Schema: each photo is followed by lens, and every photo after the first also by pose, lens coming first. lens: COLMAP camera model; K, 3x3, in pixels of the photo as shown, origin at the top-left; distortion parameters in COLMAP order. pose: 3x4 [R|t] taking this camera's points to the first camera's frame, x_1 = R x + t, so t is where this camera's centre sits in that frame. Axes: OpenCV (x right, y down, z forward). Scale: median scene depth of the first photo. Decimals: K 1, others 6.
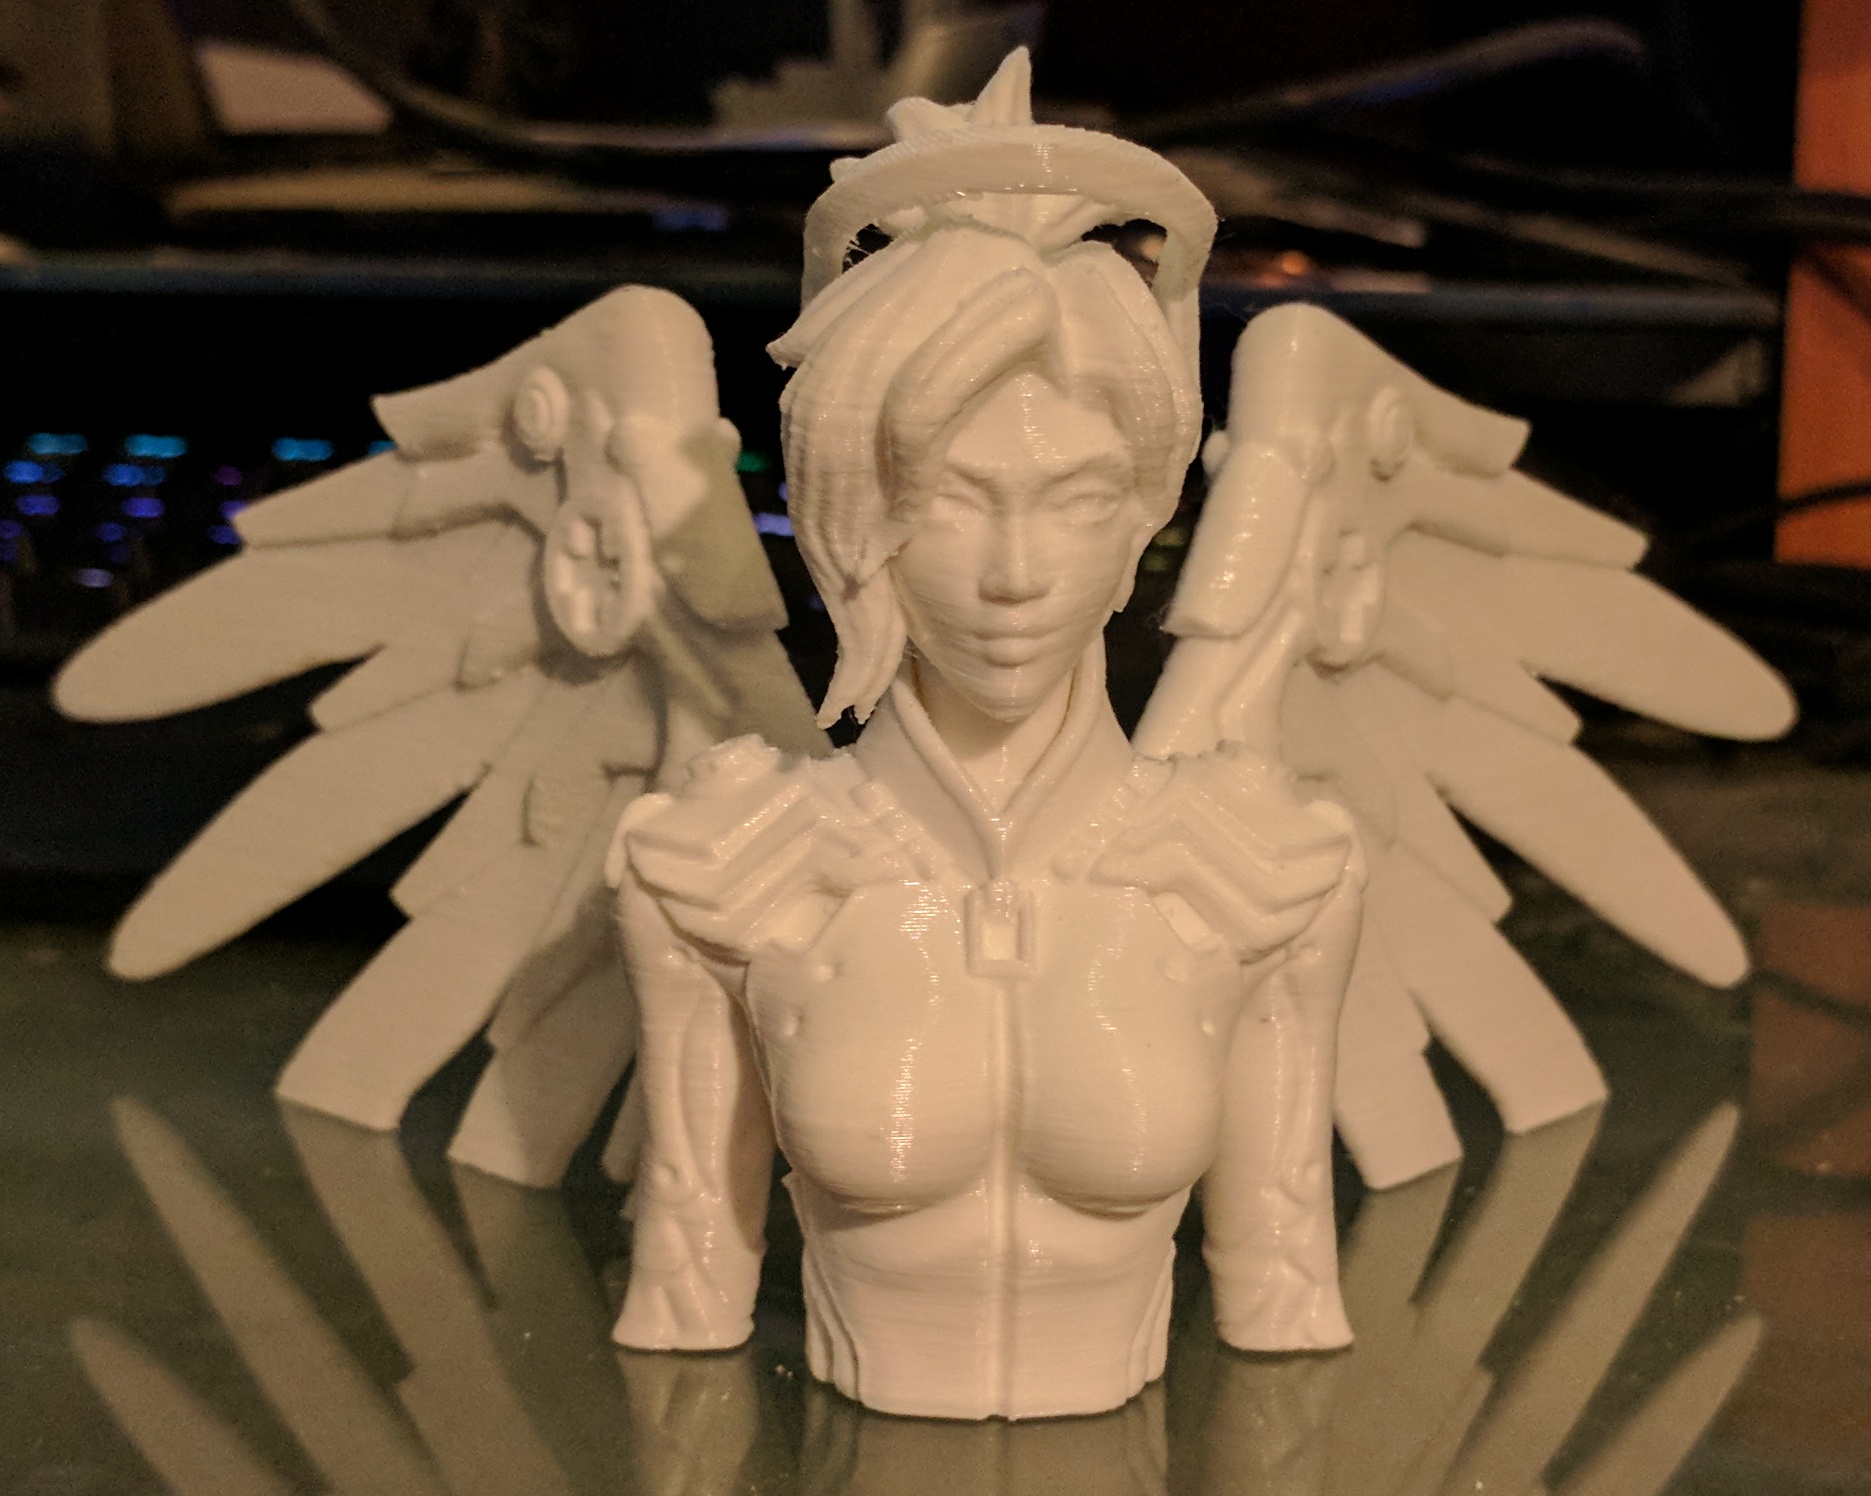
lens RADIAL K [[1723.8, 0, 935.5], [0, 1723.8, 748.0], [0, 0, 1]] dist [-0.003942, -0.005288]
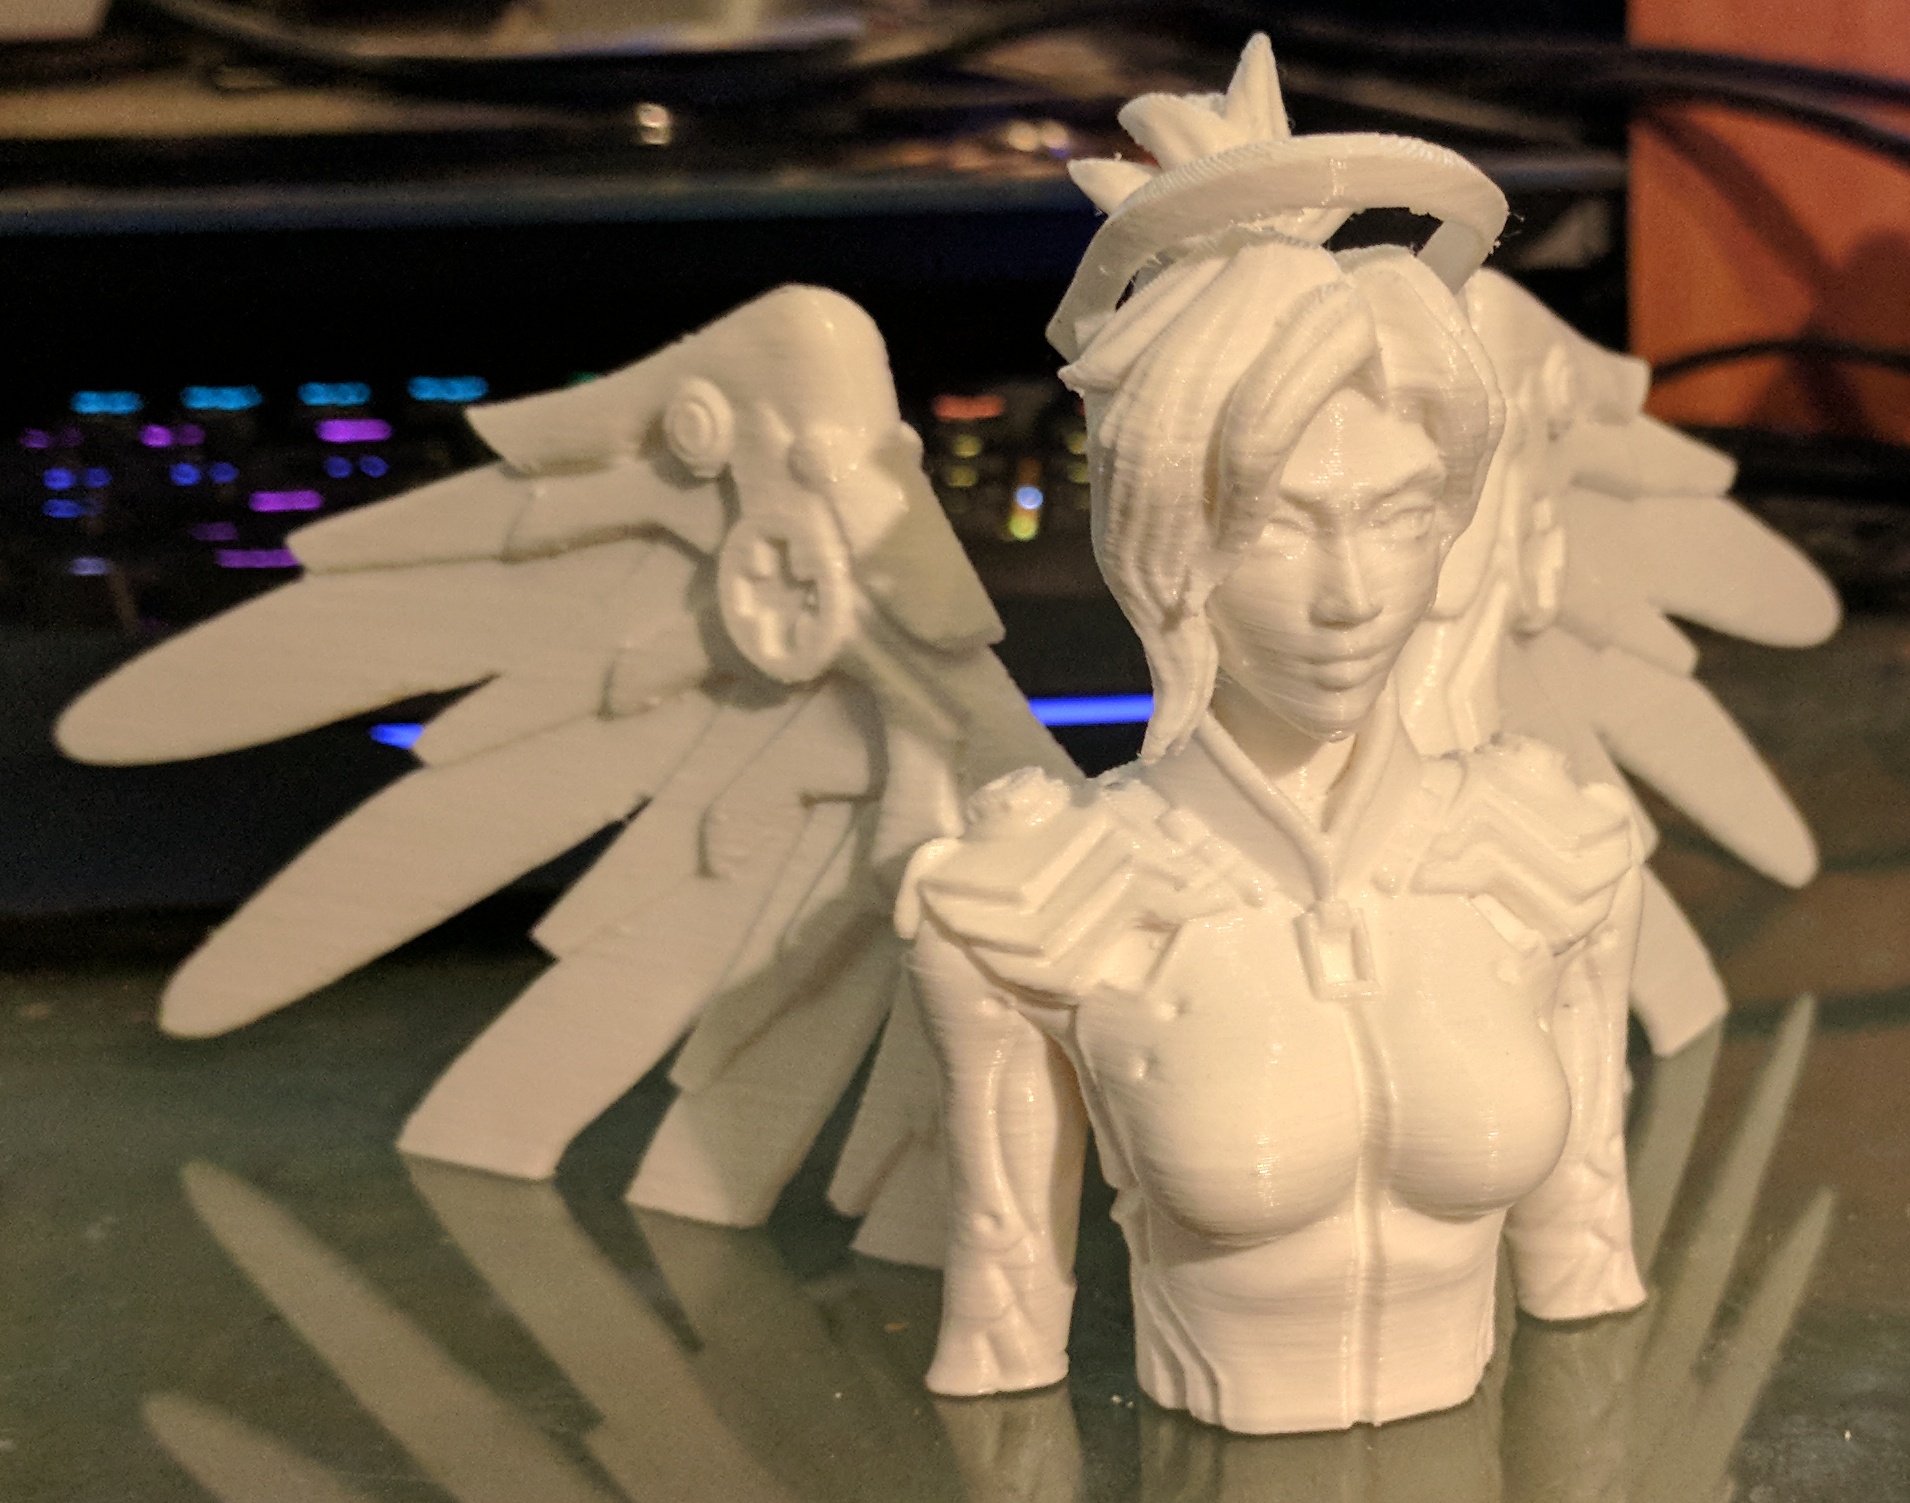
lens RADIAL K [[1769.5, 0, 955.0], [0, 1769.5, 751.5], [0, 0, 1]] dist [-0.004658, -0.010507]
pose [[0.988896, -0.087120, 0.120396, -0.273301], [0.079386, 0.994548, 0.067613, -0.088794], [-0.125630, -0.057304, 0.990421, 0.020323]]
